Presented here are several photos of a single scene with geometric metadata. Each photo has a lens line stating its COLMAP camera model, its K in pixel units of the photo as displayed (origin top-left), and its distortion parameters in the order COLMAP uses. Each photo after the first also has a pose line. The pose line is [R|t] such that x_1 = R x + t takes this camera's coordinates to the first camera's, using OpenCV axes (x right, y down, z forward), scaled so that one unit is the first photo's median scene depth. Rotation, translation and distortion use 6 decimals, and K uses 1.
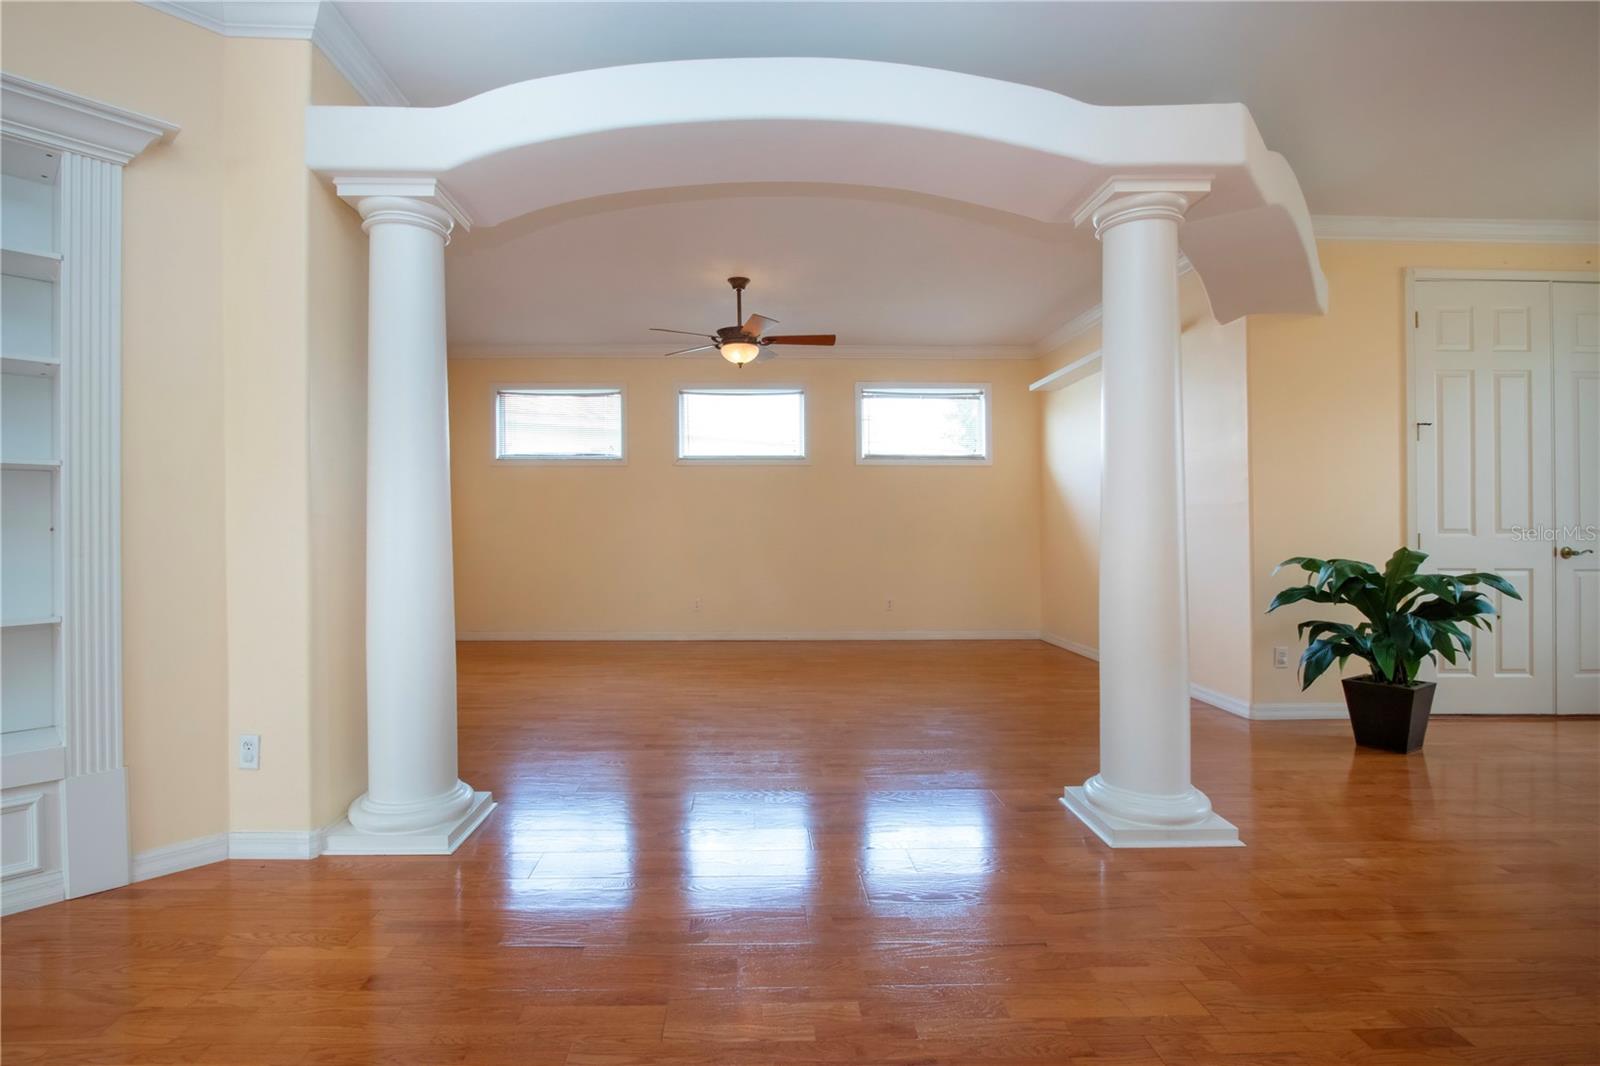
lens RADIAL K [[763.0, 0, 802.7], [0, 763.0, 503.8], [0, 0, 1]] dist [-0.015611, -0.000013]
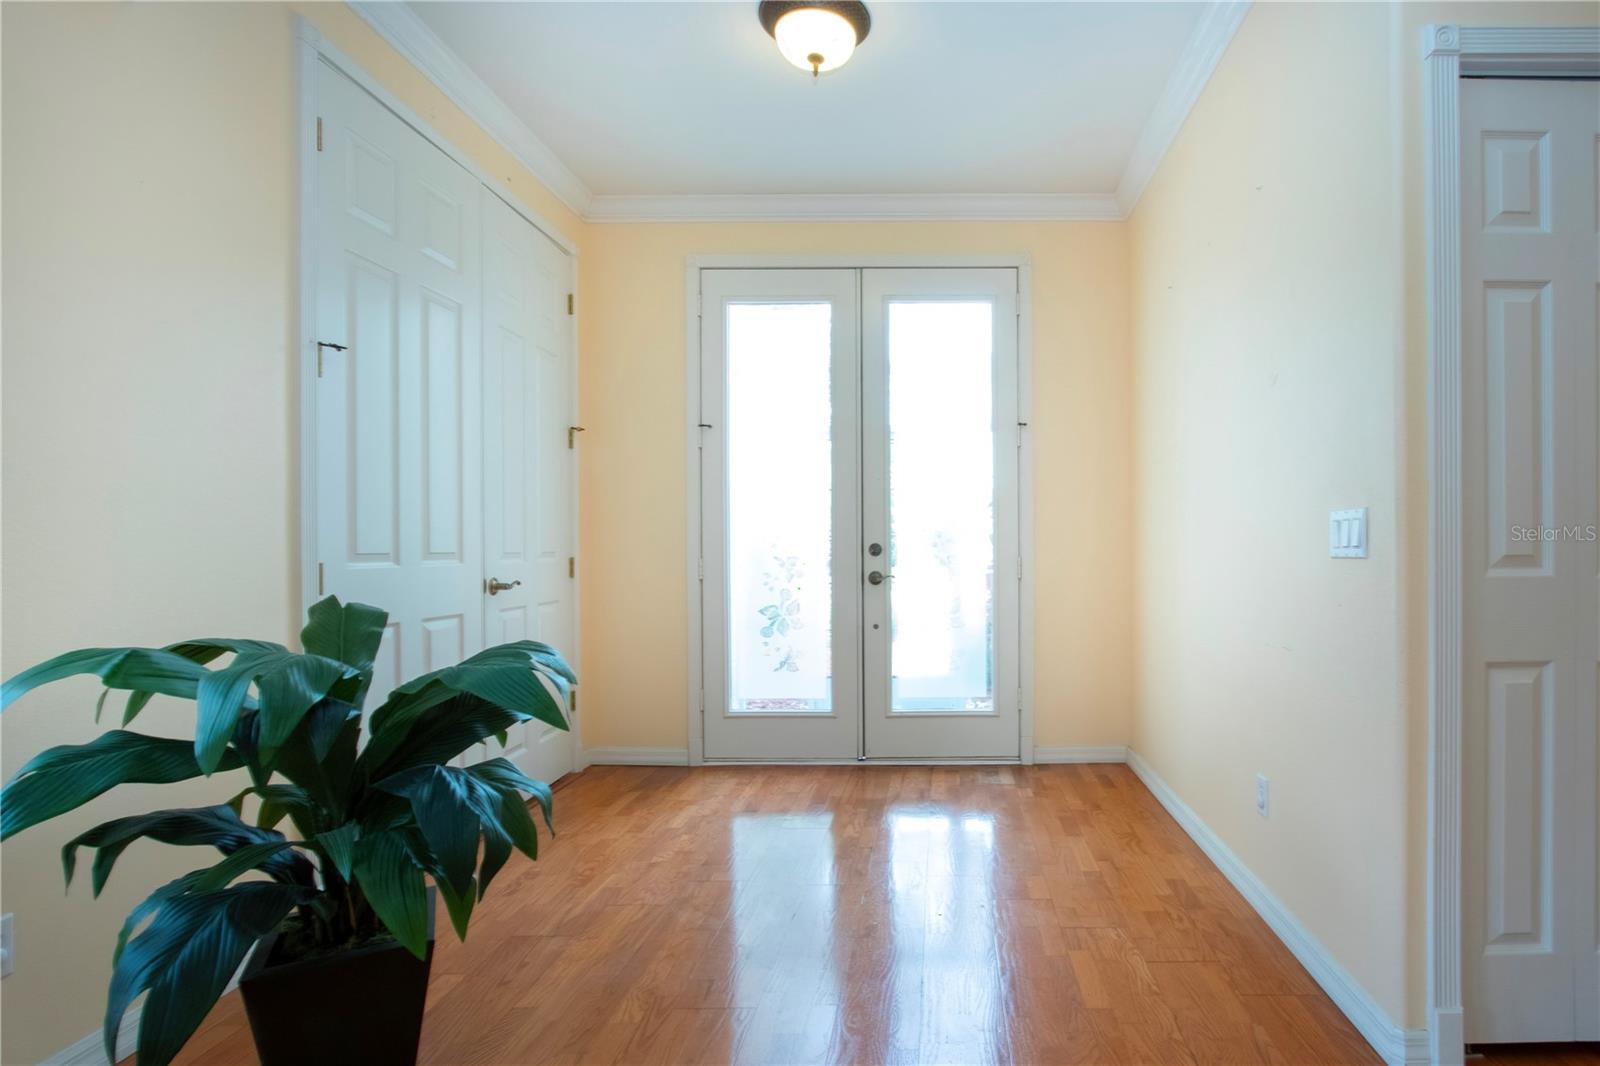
lens RADIAL K [[705.7, 0, 760.8], [0, 705.7, 554.0], [0, 0, 1]] dist [-0.004014, 0.000434]
pose [[0.044975, -0.016583, 0.998850, 0.379942], [-0.035211, 0.999215, 0.018174, 0.015265], [-0.998367, -0.035988, 0.044356, 0.718034]]
